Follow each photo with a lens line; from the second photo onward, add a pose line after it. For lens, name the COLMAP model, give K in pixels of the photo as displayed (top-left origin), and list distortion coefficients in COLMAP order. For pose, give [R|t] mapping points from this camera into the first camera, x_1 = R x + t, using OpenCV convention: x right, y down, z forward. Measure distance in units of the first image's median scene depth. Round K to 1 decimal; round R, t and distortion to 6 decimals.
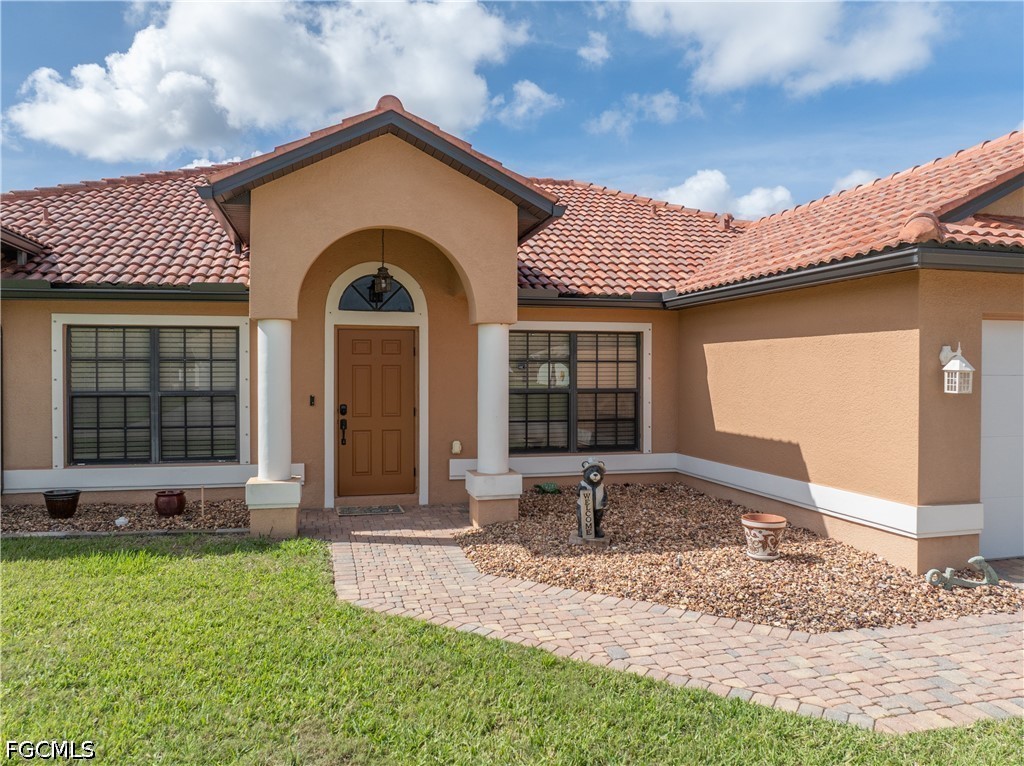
lens RADIAL K [[748.9, 0, 517.1], [0, 748.9, 378.9], [0, 0, 1]] dist [-0.054867, 0.011245]
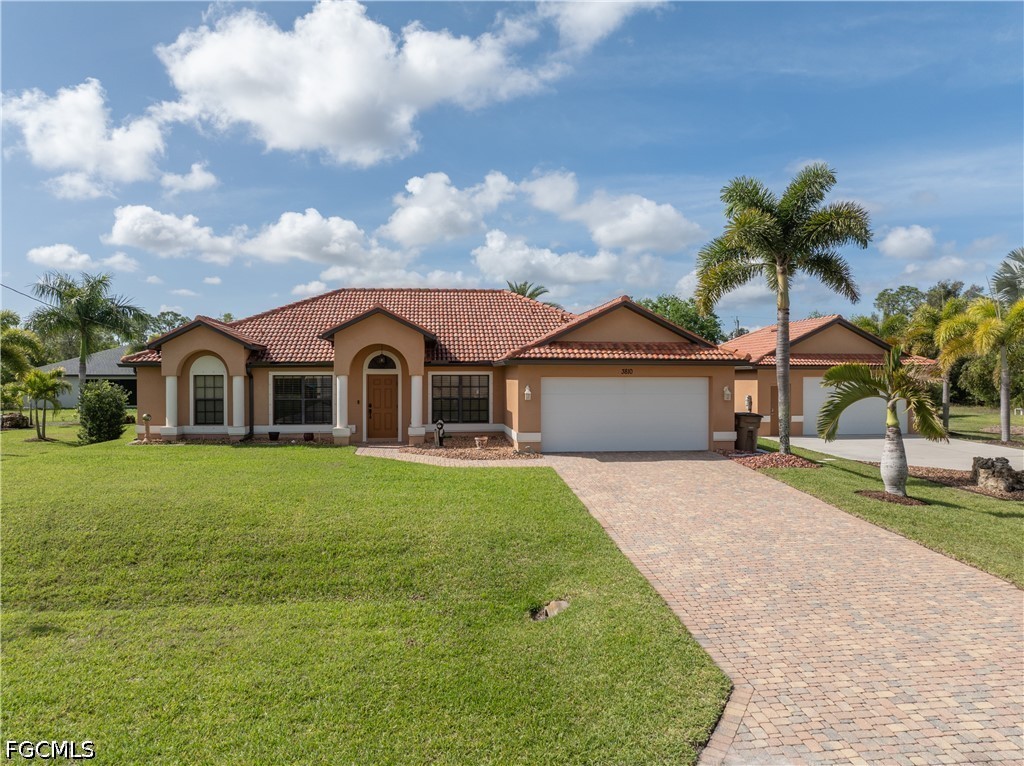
lens RADIAL K [[748.9, 0, 512.0], [0, 748.9, 390.3], [0, 0, 1]] dist [-0.054867, 0.011245]
pose [[0.990337, 0.000828, -0.138677, 0.629606], [0.000528, 0.999952, 0.009739, -0.038406], [0.138679, -0.009718, 0.990290, -1.550274]]
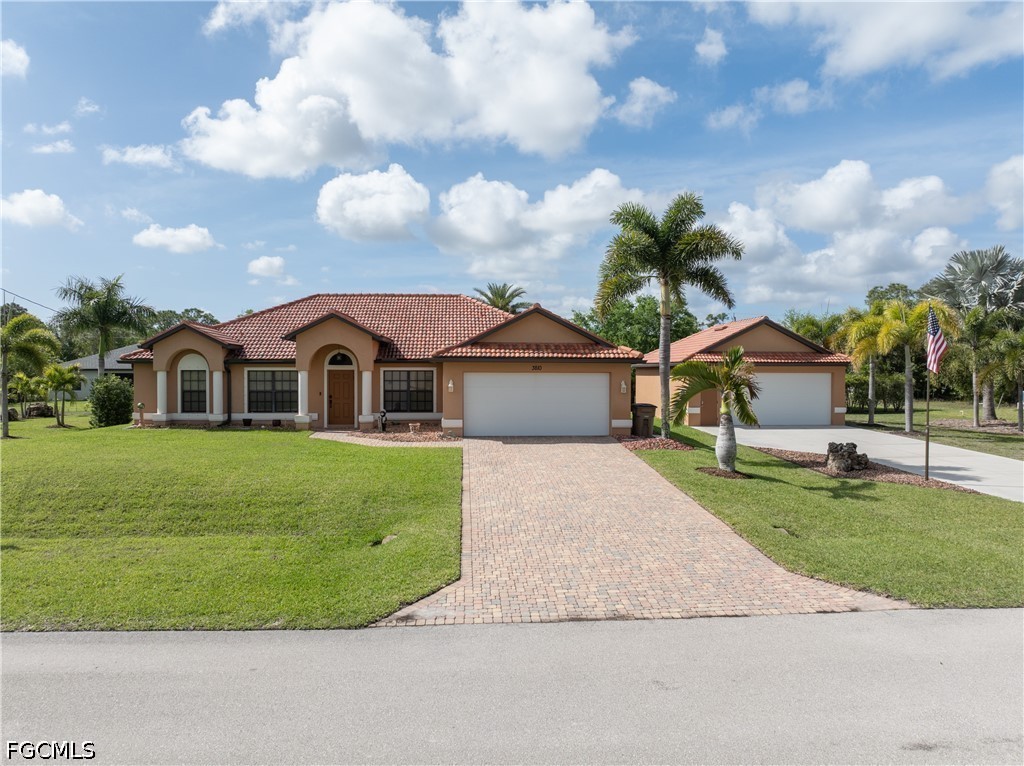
lens RADIAL K [[748.9, 0, 507.3], [0, 748.9, 385.4], [0, 0, 1]] dist [-0.054867, 0.011245]
pose [[0.983843, 0.003857, -0.178990, 1.027721], [-0.002072, 0.999946, 0.010157, -0.038268], [0.179020, -0.009622, 0.983798, -1.889970]]
